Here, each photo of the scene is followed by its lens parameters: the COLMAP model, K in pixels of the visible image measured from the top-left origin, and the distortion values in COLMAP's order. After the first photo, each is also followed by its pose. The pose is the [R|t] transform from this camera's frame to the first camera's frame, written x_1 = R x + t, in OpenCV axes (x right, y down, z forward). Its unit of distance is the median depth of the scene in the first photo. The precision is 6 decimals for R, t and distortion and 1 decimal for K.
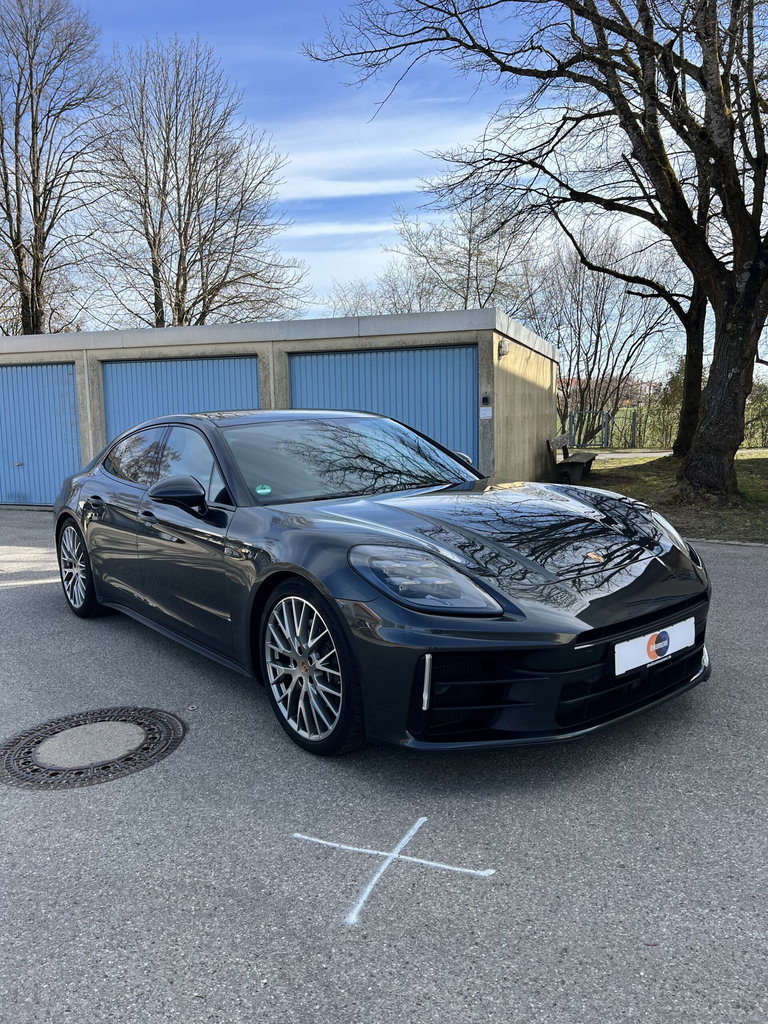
lens RADIAL K [[773.4, 0, 389.9], [0, 773.4, 508.1], [0, 0, 1]] dist [0.036413, -0.047956]
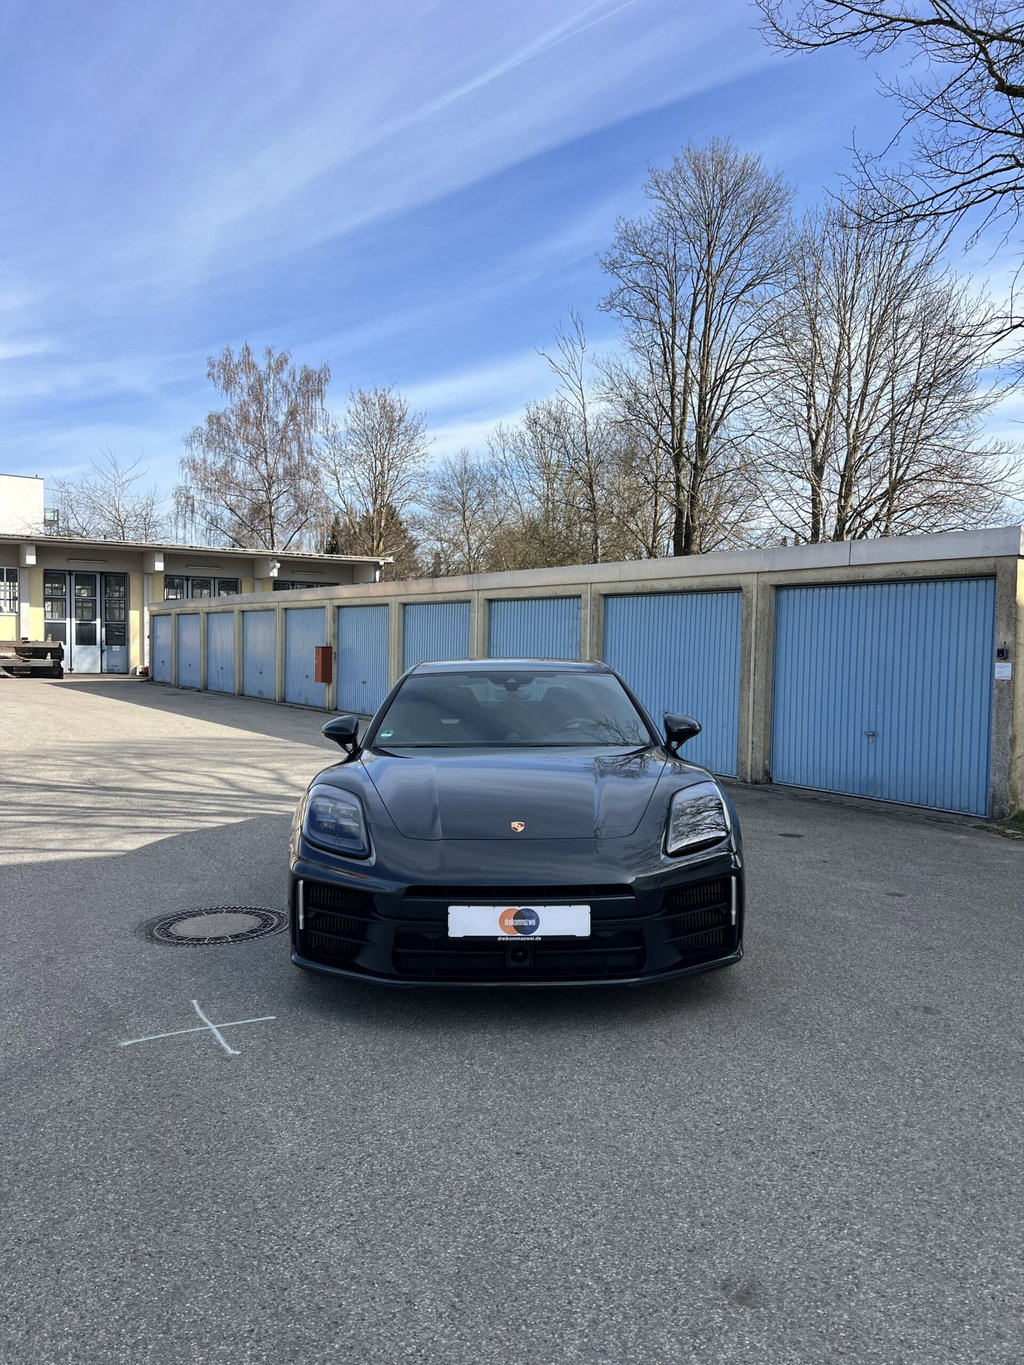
lens RADIAL K [[1031.0, 0, 507.0], [0, 1031.0, 684.7], [0, 0, 1]] dist [0.036413, -0.047956]
pose [[0.787181, 0.055904, -0.614184, 0.342466], [-0.106872, 0.993181, -0.046575, -0.017735], [0.607392, 0.102302, 0.787788, -0.019104]]
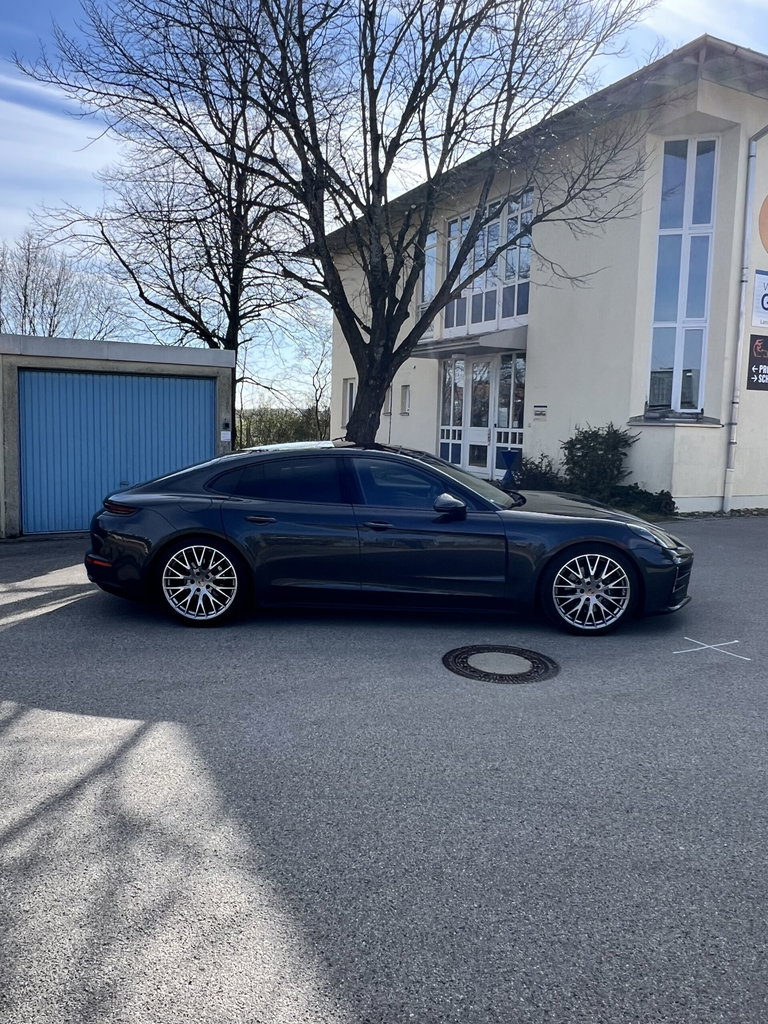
lens RADIAL K [[760.1, 0, 383.5], [0, 760.1, 508.7], [0, 0, 1]] dist [0.009505, -0.018008]
pose [[0.646599, -0.049532, 0.761220, -0.601656], [0.056308, 0.998267, 0.017127, -0.017977], [-0.760749, 0.031788, 0.648267, 0.058600]]
